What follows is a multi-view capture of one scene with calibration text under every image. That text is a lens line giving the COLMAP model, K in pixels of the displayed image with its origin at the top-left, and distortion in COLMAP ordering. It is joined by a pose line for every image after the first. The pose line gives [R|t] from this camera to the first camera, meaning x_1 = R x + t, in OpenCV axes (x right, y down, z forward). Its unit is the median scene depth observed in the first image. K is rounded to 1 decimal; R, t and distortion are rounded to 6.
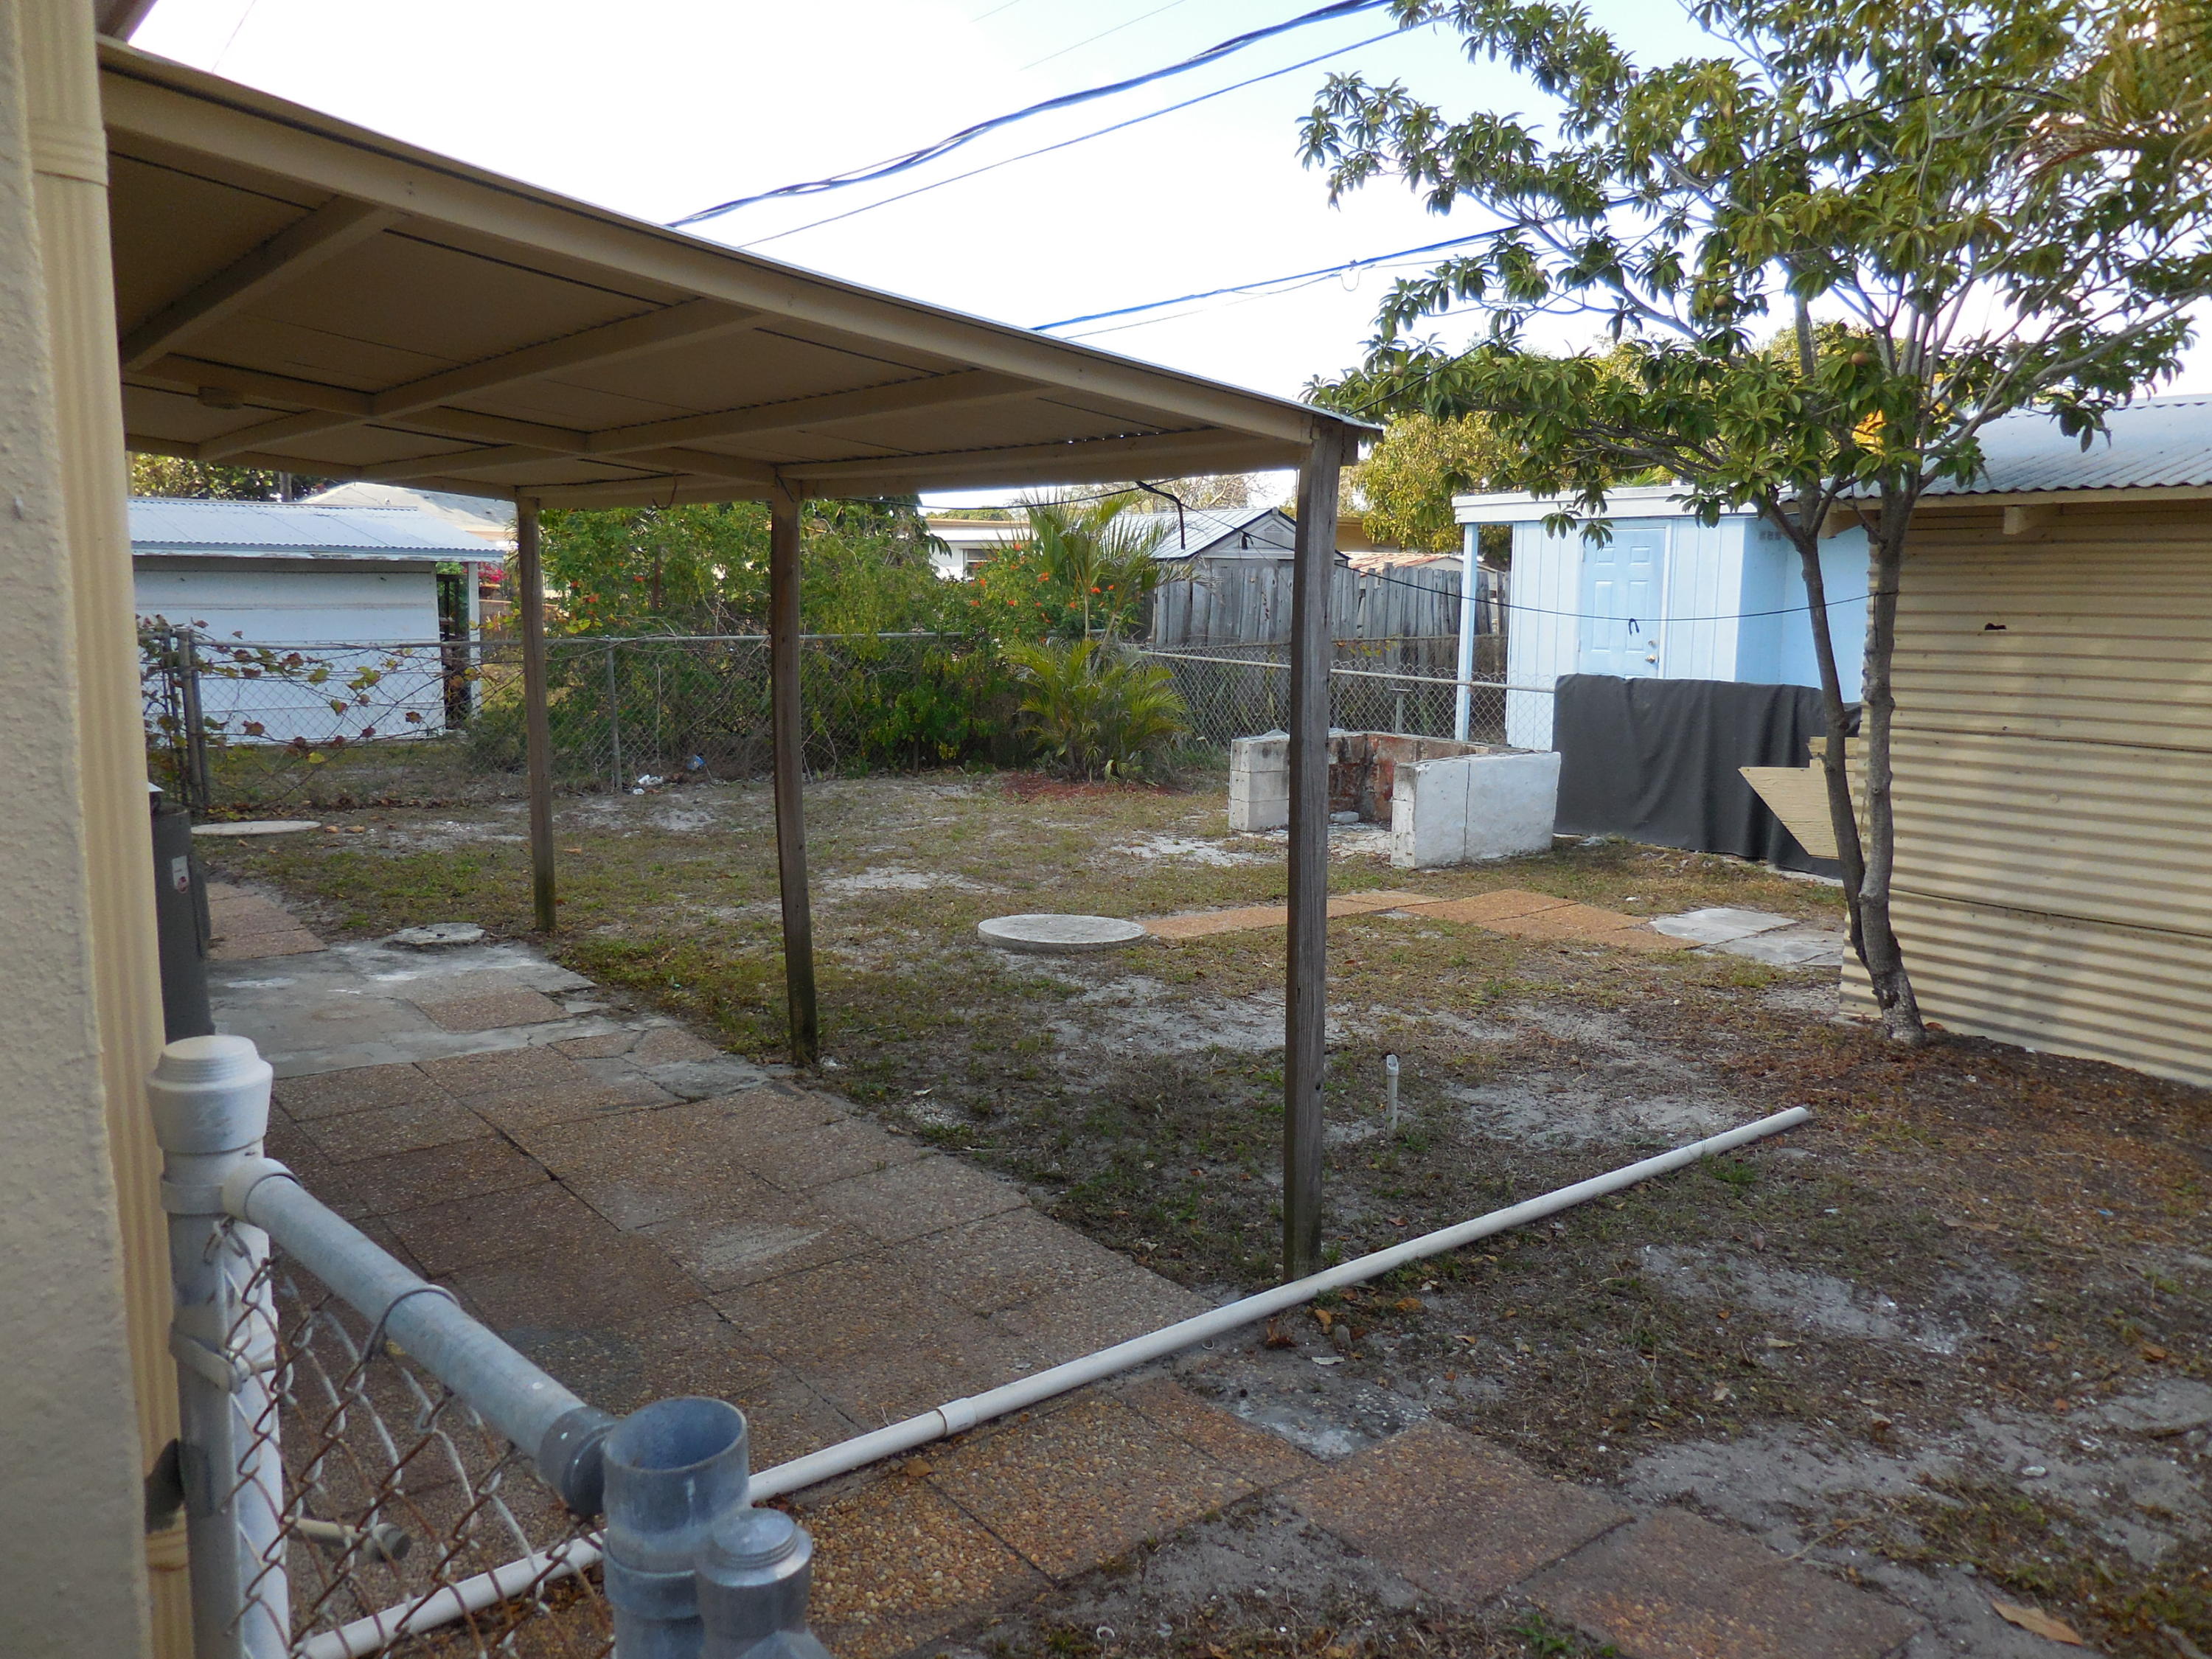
lens RADIAL K [[1685.5, 0, 1111.3], [0, 1685.5, 837.0], [0, 0, 1]] dist [-0.033867, 0.092582]
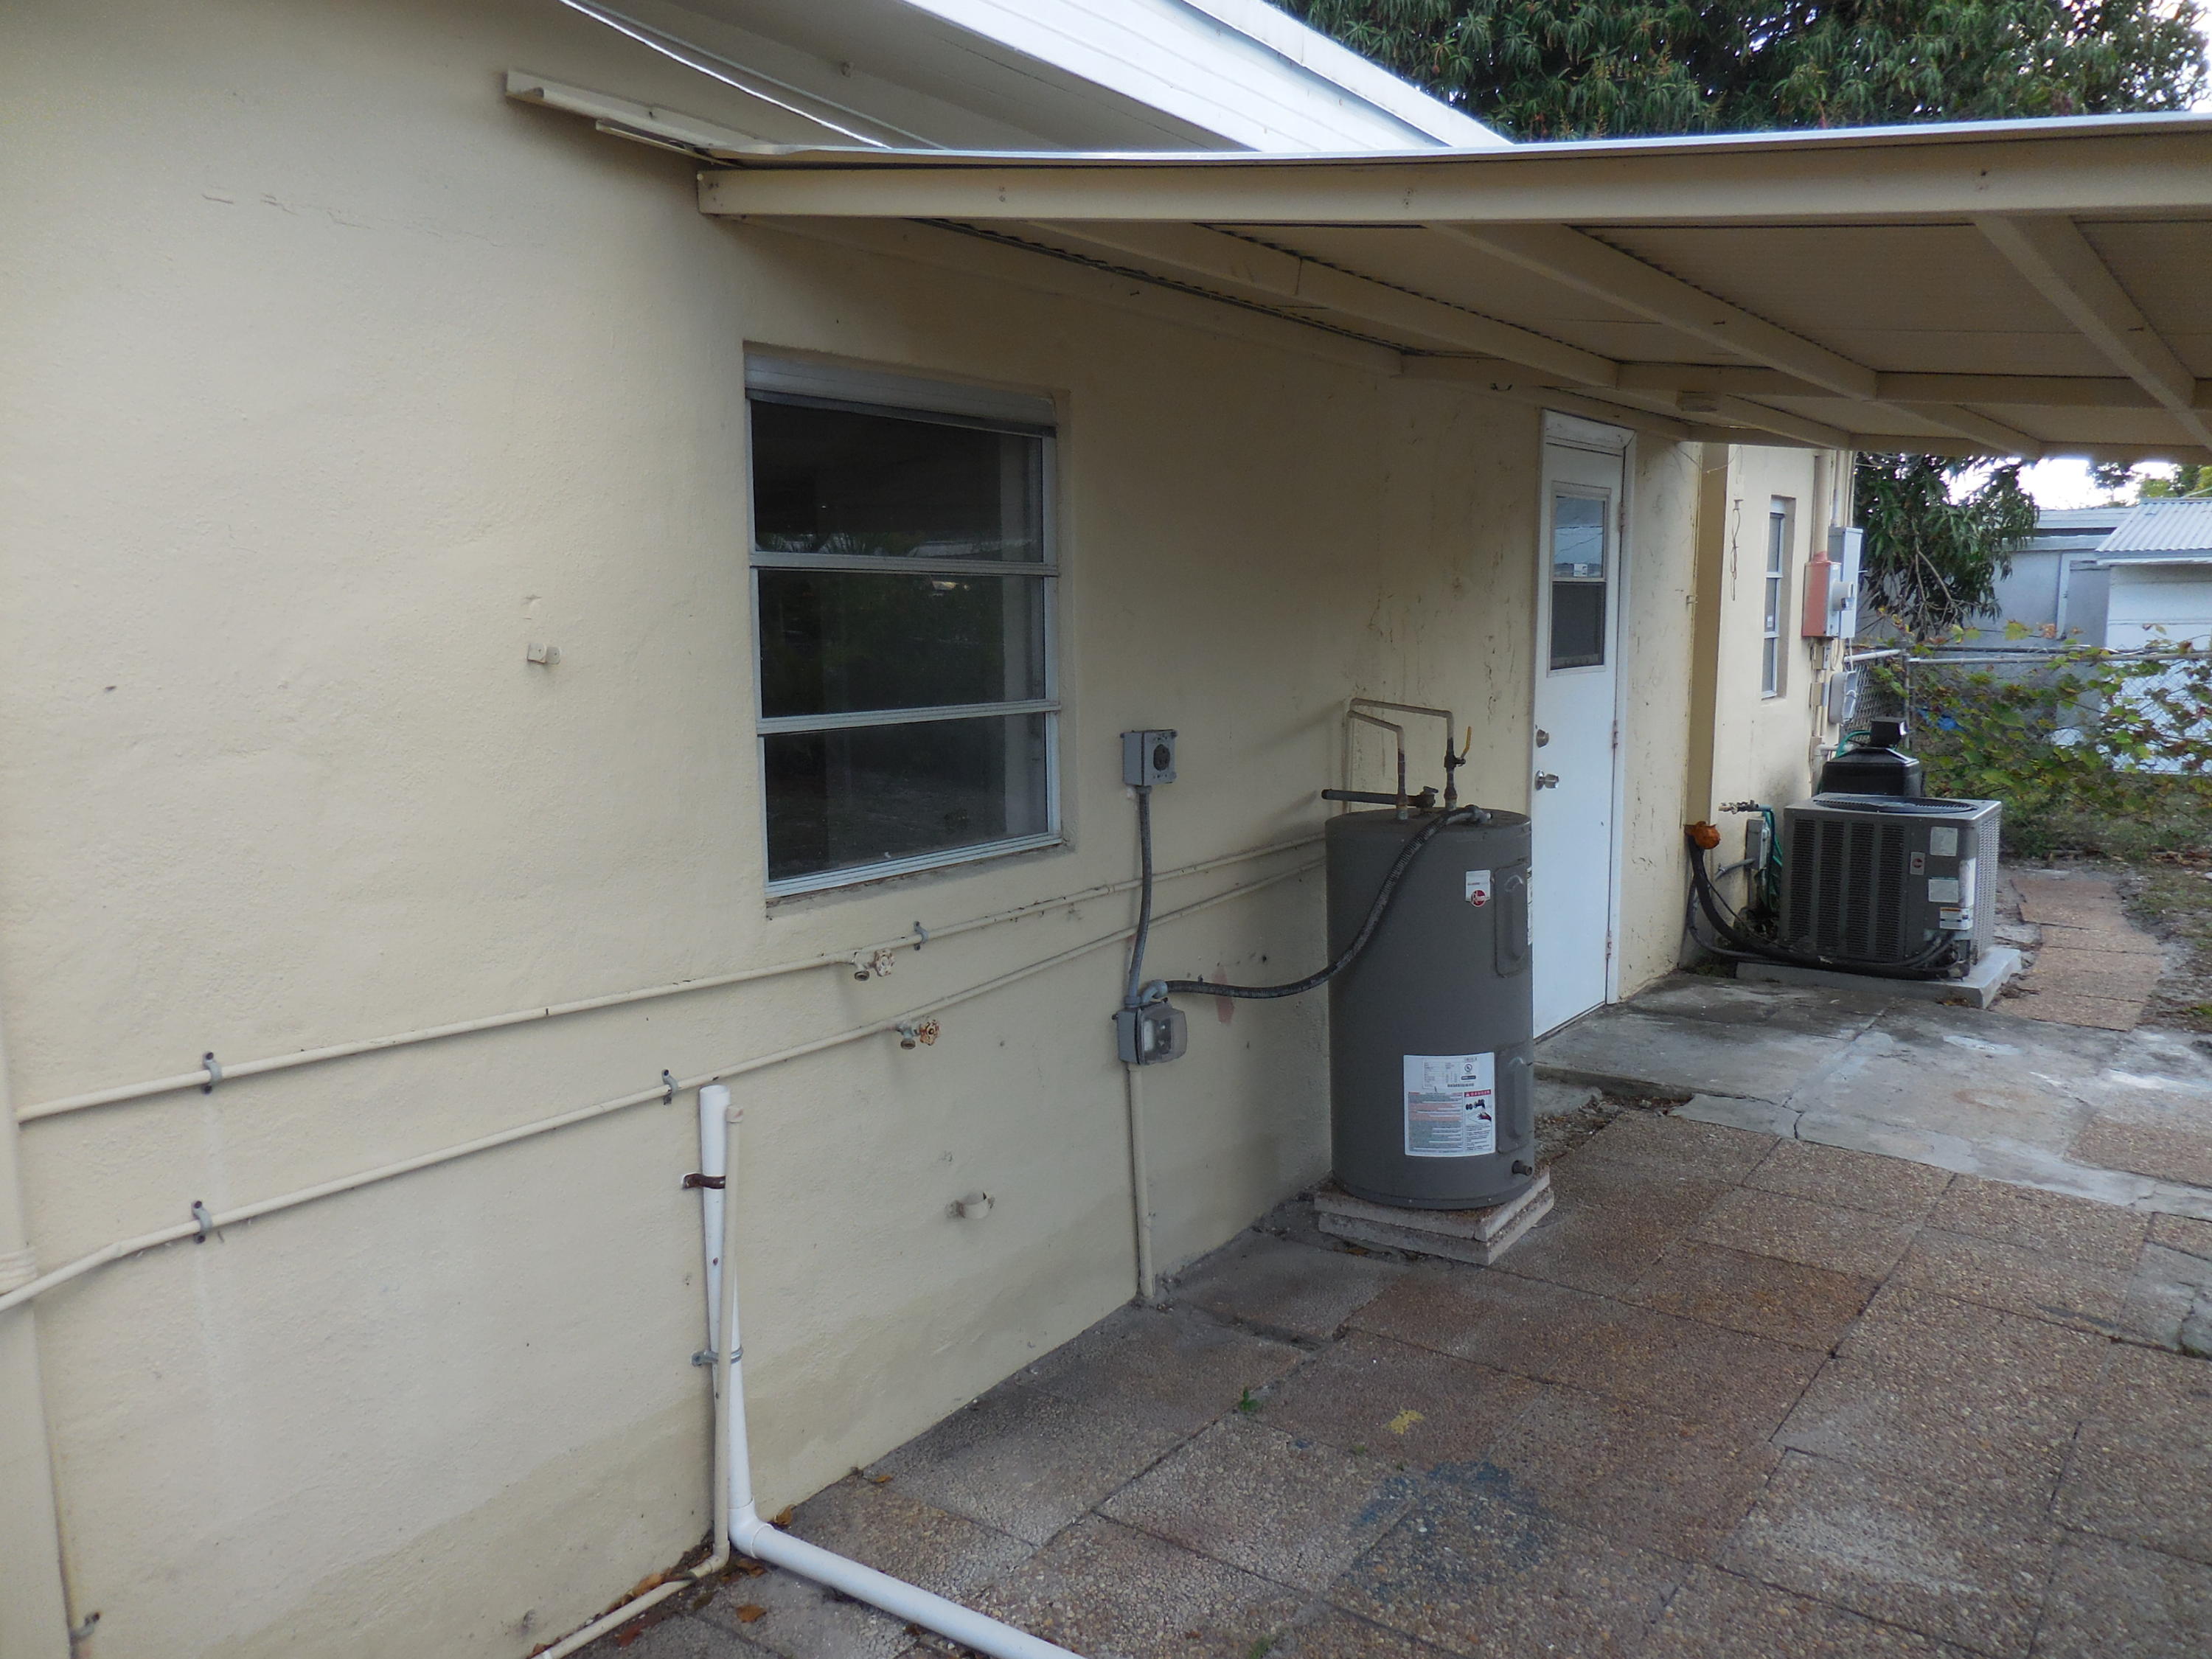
lens RADIAL K [[1677.8, 0, 1100.8], [0, 1677.8, 834.1], [0, 0, 1]] dist [-0.003521, 0.014846]
pose [[0.265343, 0.126059, -0.955878, 0.210773], [-0.133933, 0.986623, 0.092935, -0.044205], [0.954806, 0.103364, 0.278677, 0.310011]]
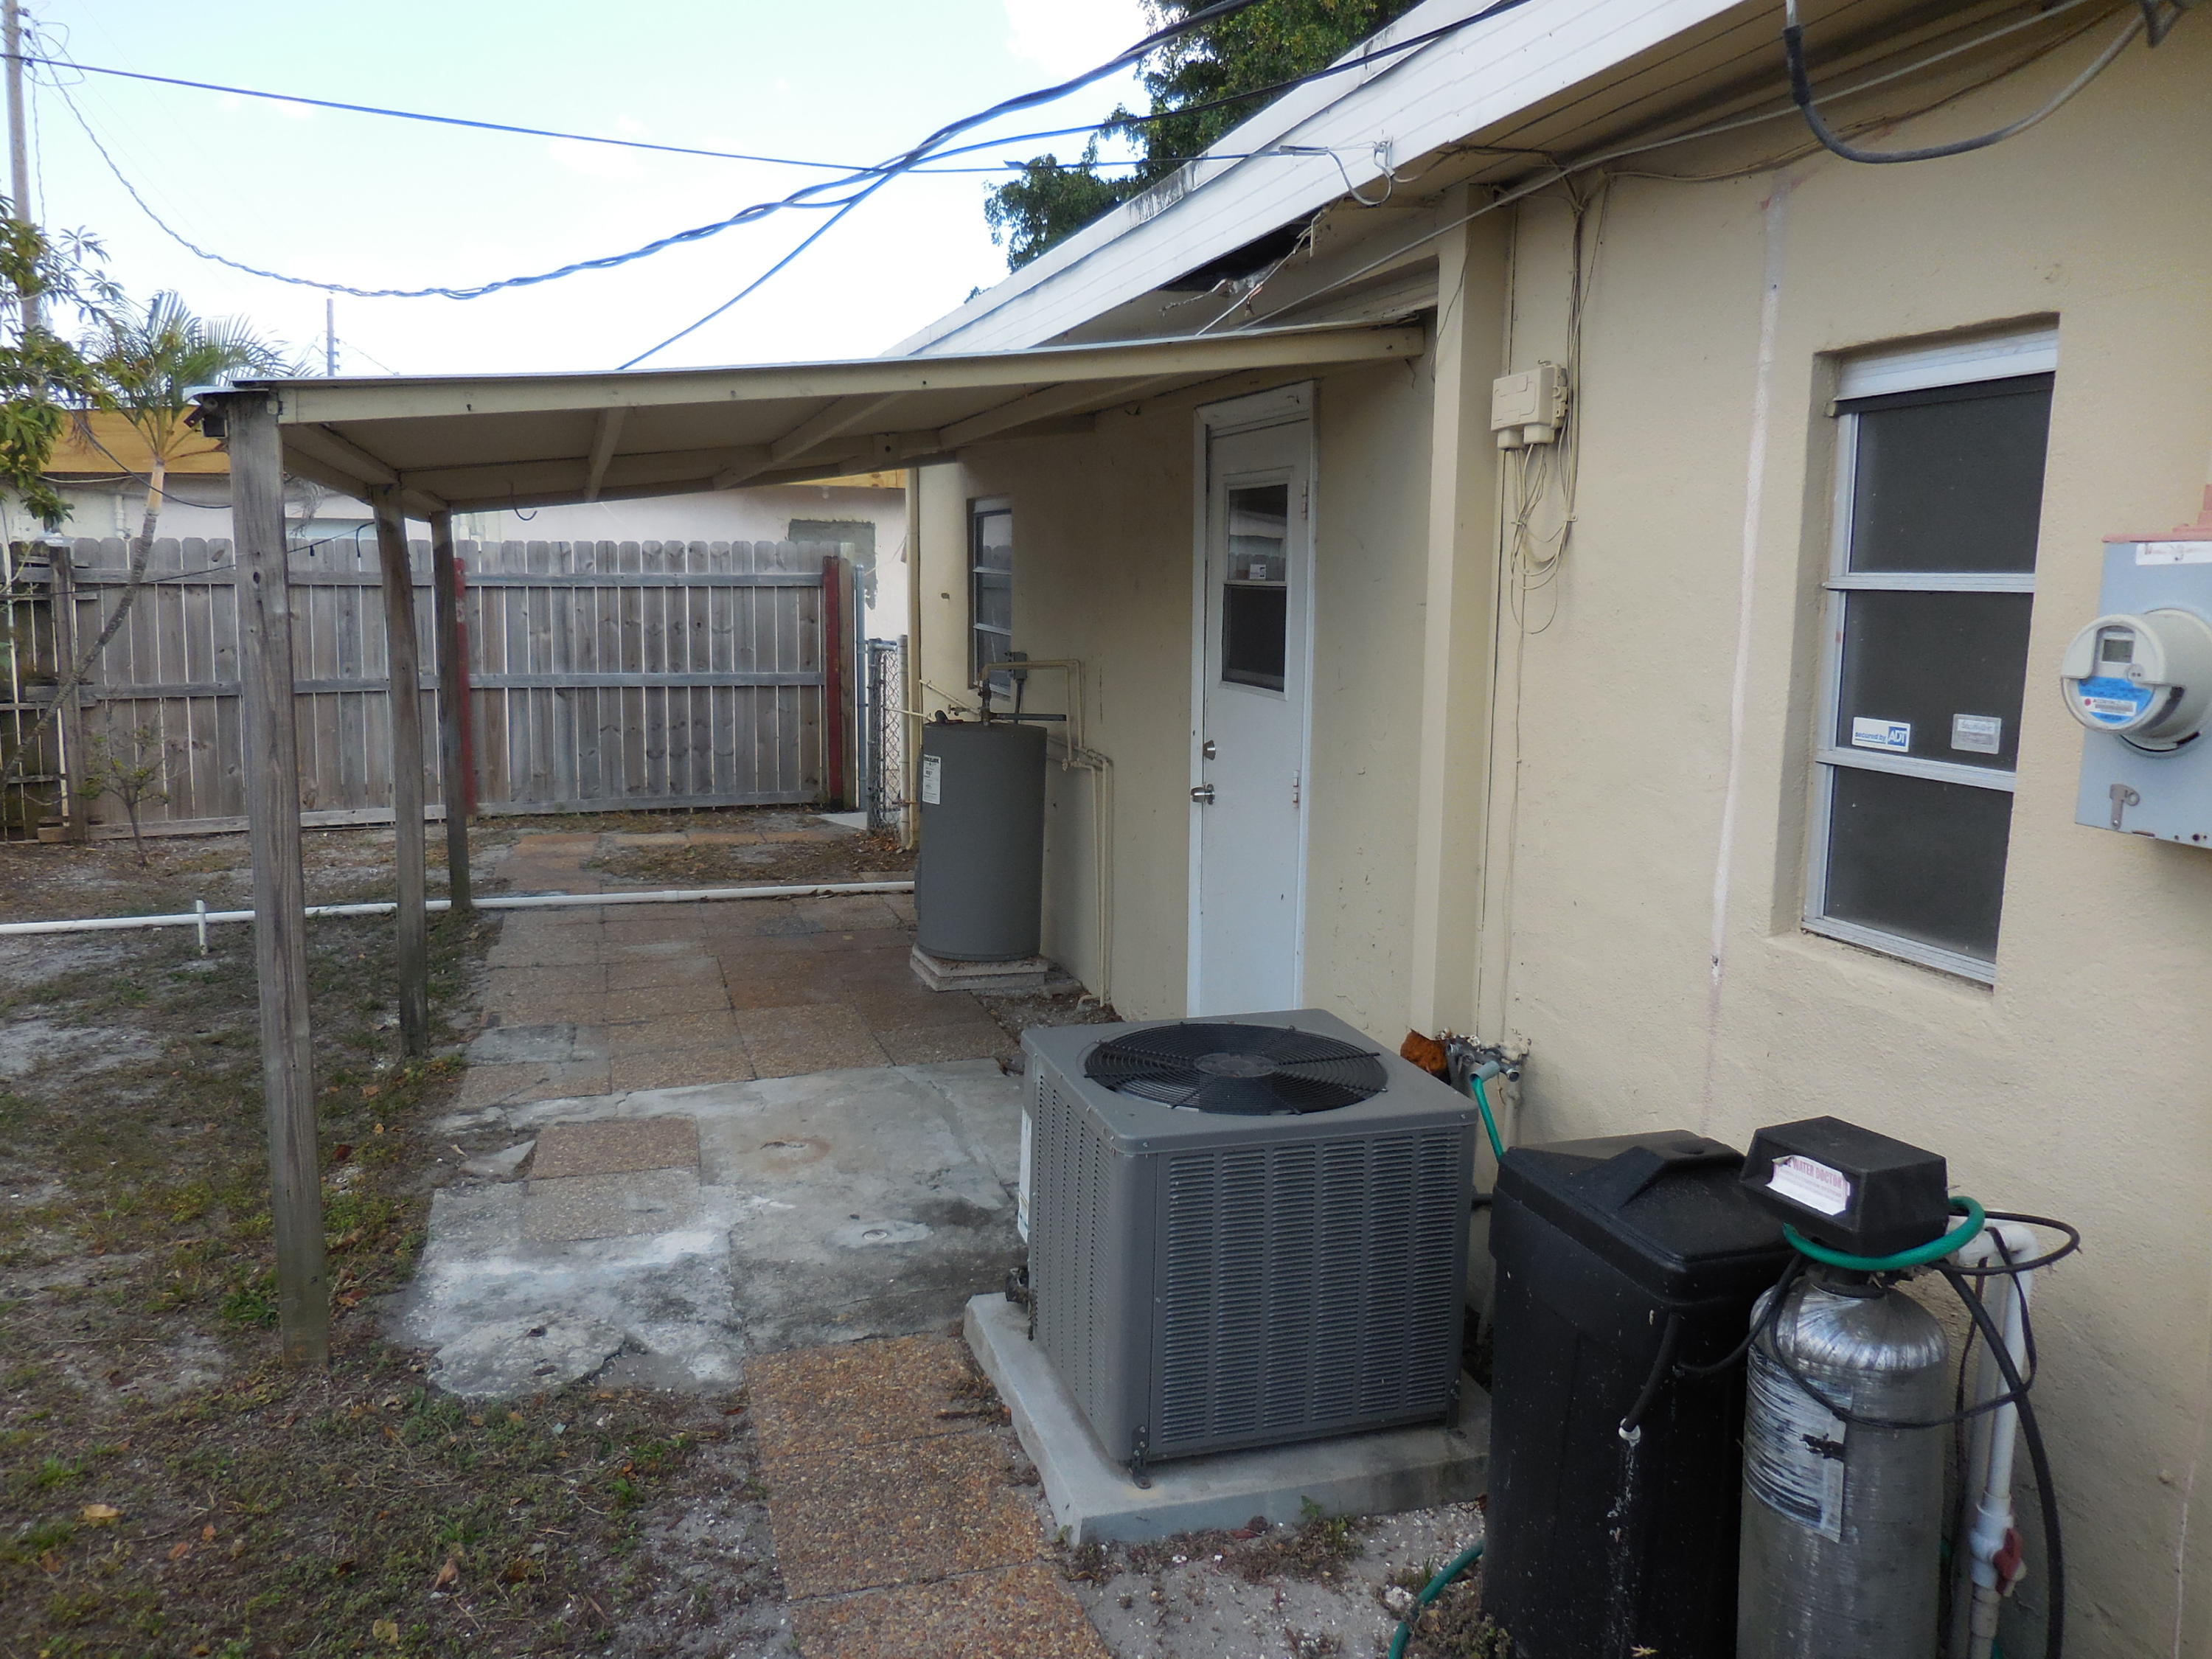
lens RADIAL K [[1682.4, 0, 1103.2], [0, 1682.4, 836.5], [0, 0, 1]] dist [-0.005740, 0.019540]
pose [[-0.933757, -0.075107, 0.349938, -0.830356], [0.034794, 0.954053, 0.297610, -0.253810], [-0.356212, 0.290072, -0.888241, 1.554621]]
